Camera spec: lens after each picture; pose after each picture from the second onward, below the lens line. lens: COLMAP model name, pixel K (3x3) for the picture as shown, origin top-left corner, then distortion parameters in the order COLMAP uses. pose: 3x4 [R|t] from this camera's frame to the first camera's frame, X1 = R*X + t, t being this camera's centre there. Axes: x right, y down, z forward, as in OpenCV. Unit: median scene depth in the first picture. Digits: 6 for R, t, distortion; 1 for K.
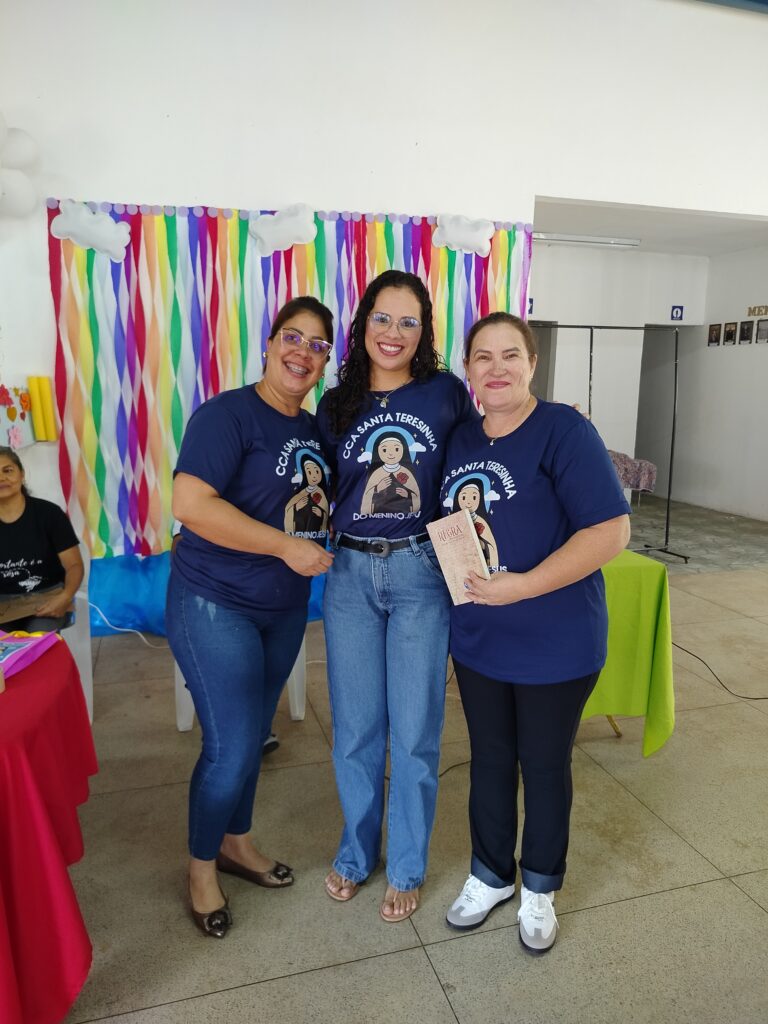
lens RADIAL K [[734.4, 0, 383.1], [0, 734.4, 513.6], [0, 0, 1]] dist [0.058946, -0.067754]
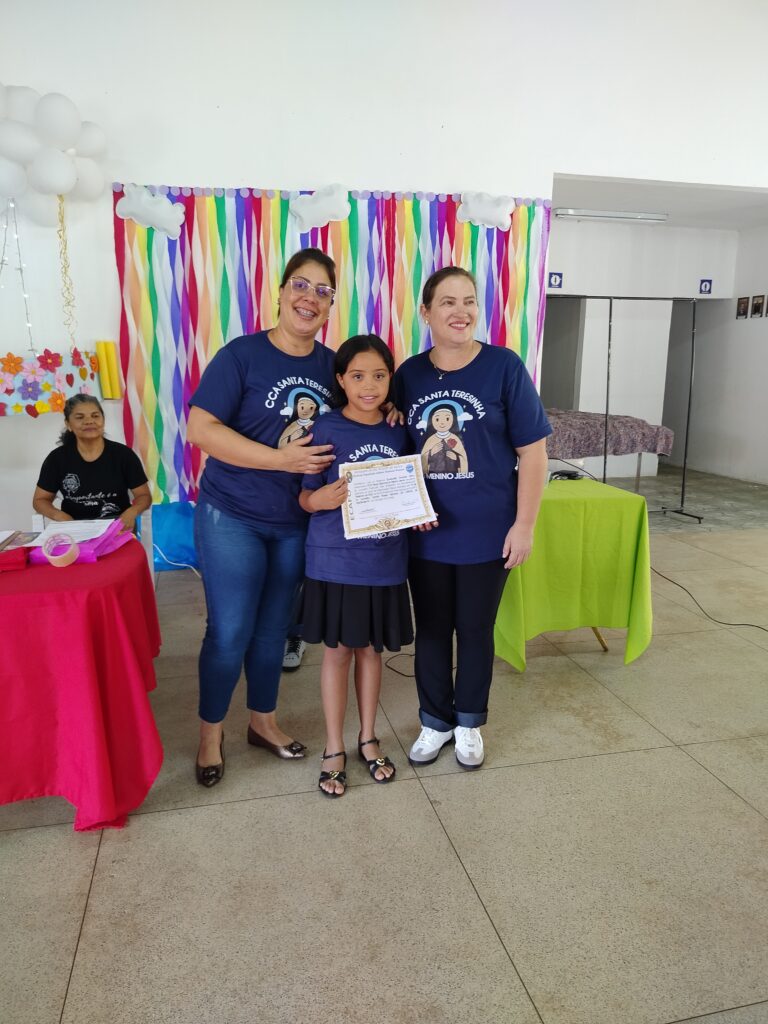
lens RADIAL K [[734.4, 0, 385.7], [0, 734.4, 517.1], [0, 0, 1]] dist [0.058946, -0.067754]
pose [[0.998419, 0.009780, -0.055355, 0.027560], [-0.008333, 0.999619, 0.026320, 0.046060], [0.055591, -0.025817, 0.998120, -0.106683]]
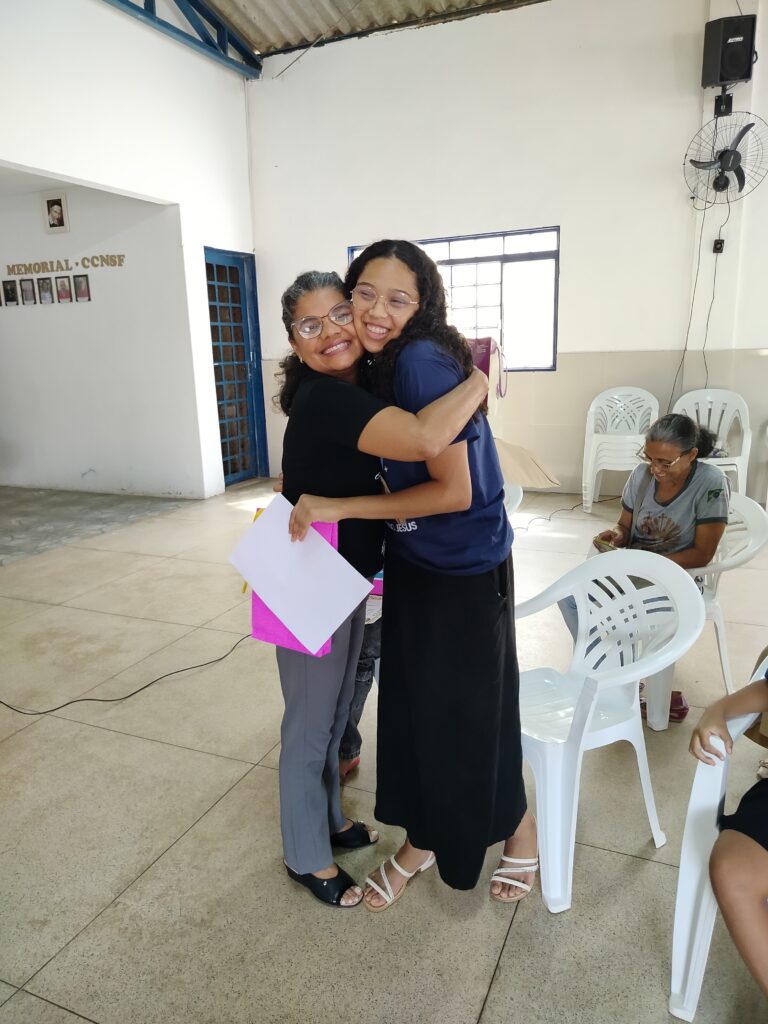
lens RADIAL K [[734.4, 0, 376.4], [0, 734.4, 511.8], [0, 0, 1]] dist [0.058946, -0.067754]
pose [[0.662018, -0.193665, 0.724035, 0.122338], [0.164982, 0.979999, 0.111279, -0.009184], [-0.731104, 0.045784, 0.680728, 0.092058]]
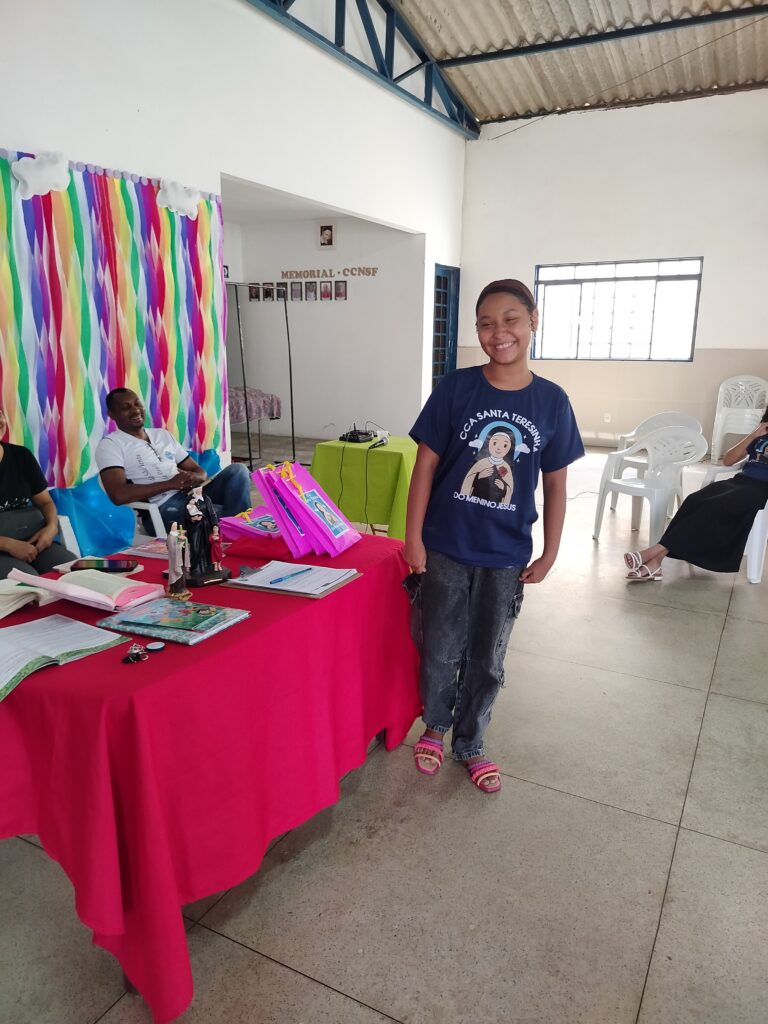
lens RADIAL K [[734.4, 0, 384.3], [0, 734.4, 514.5], [0, 0, 1]] dist [0.058946, -0.067754]
pose [[0.713063, -0.166882, 0.680949, -0.549846], [0.121421, 0.985976, 0.114489, 0.014652], [-0.690506, 0.001044, 0.723326, -0.057737]]
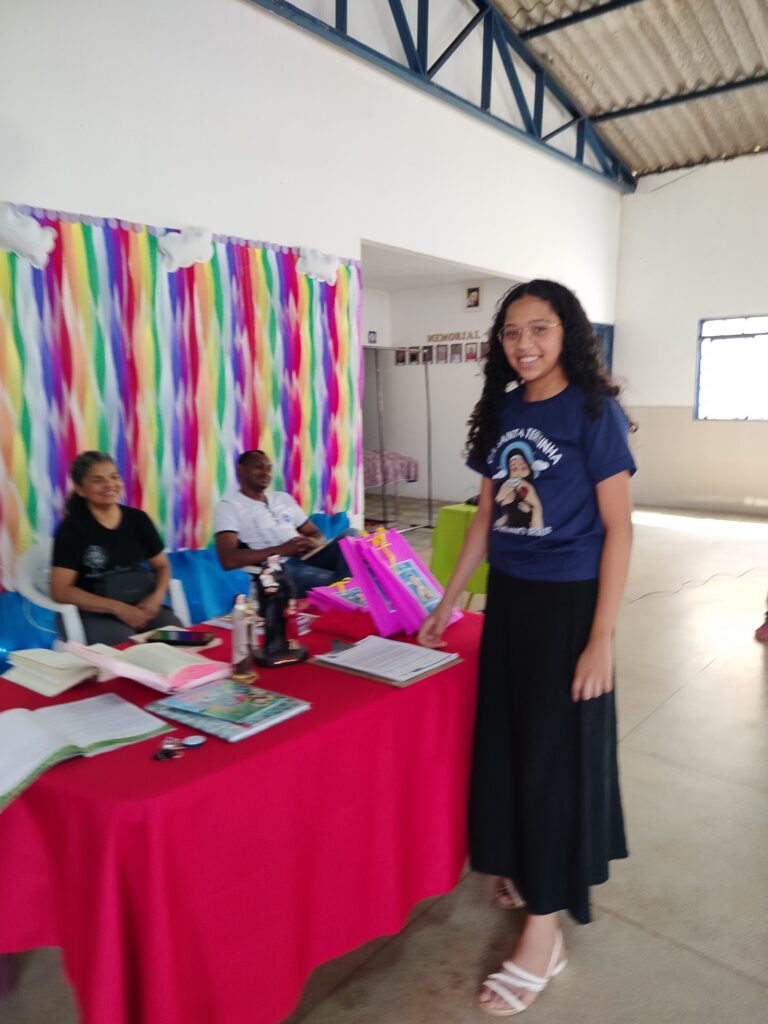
lens RADIAL K [[745.9, 0, 393.5], [0, 745.9, 522.7], [0, 0, 1]] dist [0.029298, -0.030482]
pose [[0.834453, -0.104466, 0.541086, -0.487490], [0.113026, 0.993438, 0.017494, 0.018288], [-0.539363, 0.046559, 0.840785, -0.035364]]
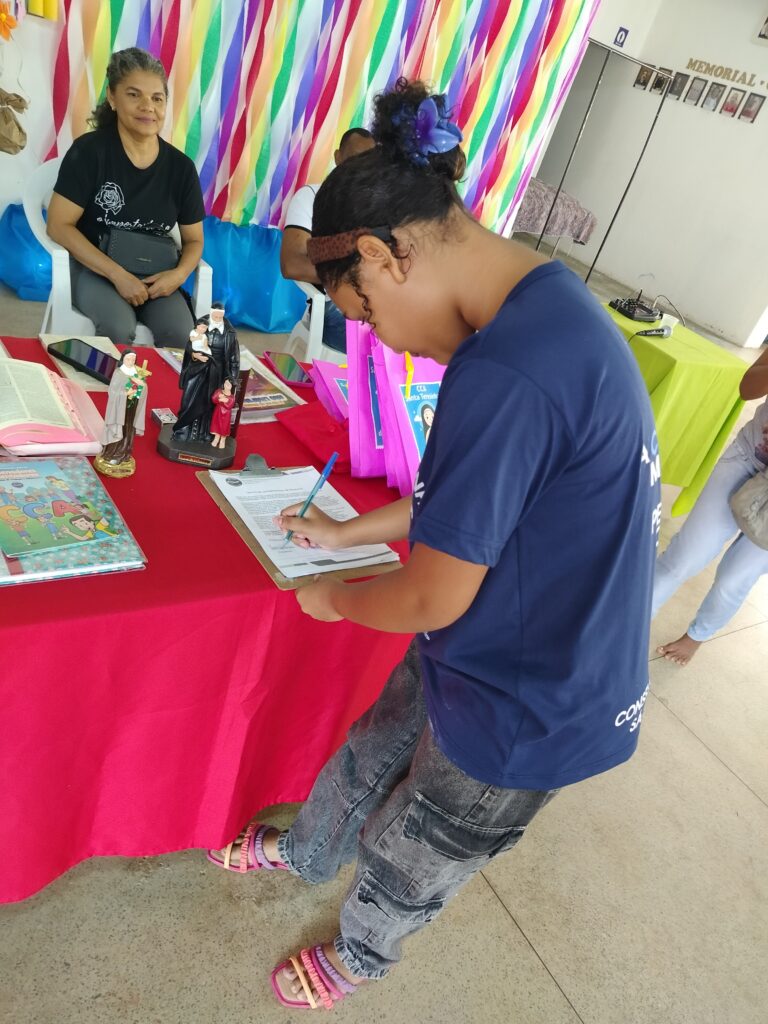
lens RADIAL K [[742.5, 0, 382.2], [0, 742.5, 509.5], [0, 0, 1]] dist [0.031209, -0.016314]
pose [[0.917685, 0.089708, 0.387049, -0.366134], [-0.241065, 0.900090, 0.362942, -0.009193], [-0.315820, -0.426370, 0.847624, 0.072416]]
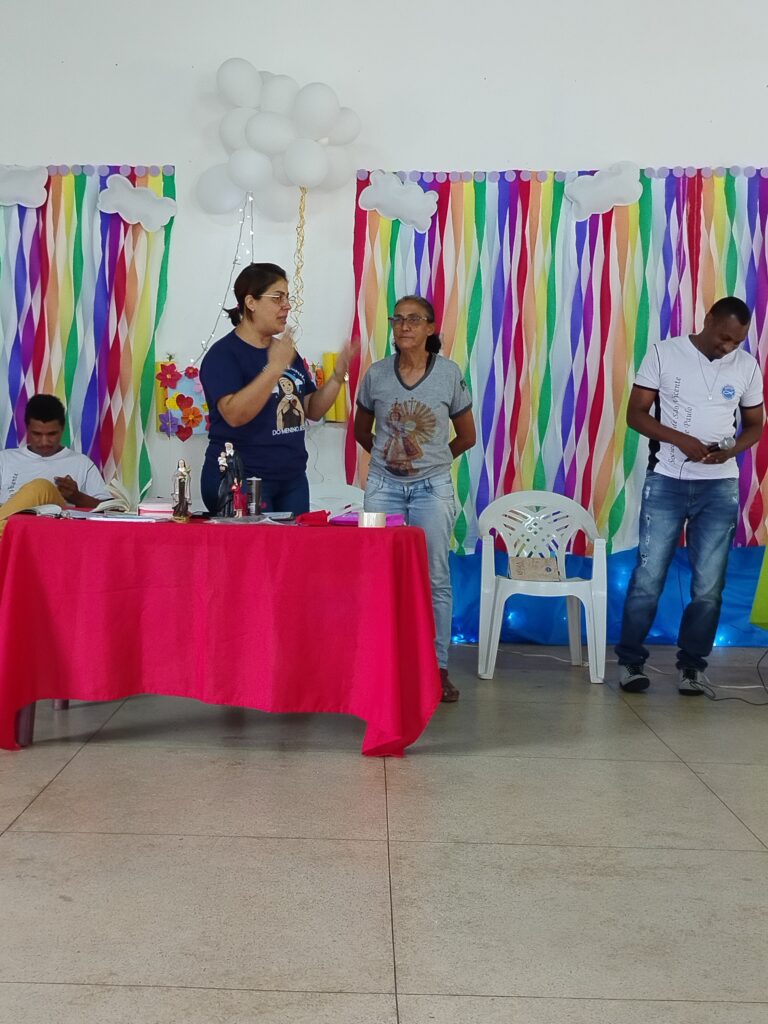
lens RADIAL K [[1457.1, 0, 395.4], [0, 1457.1, 516.2], [0, 0, 1]] dist [0.089806, 0.000000]
pose [[0.962989, 0.027184, -0.268166, 0.100221], [-0.062001, 0.990563, -0.122233, 0.217036], [0.262312, 0.134335, 0.955587, -0.646082]]
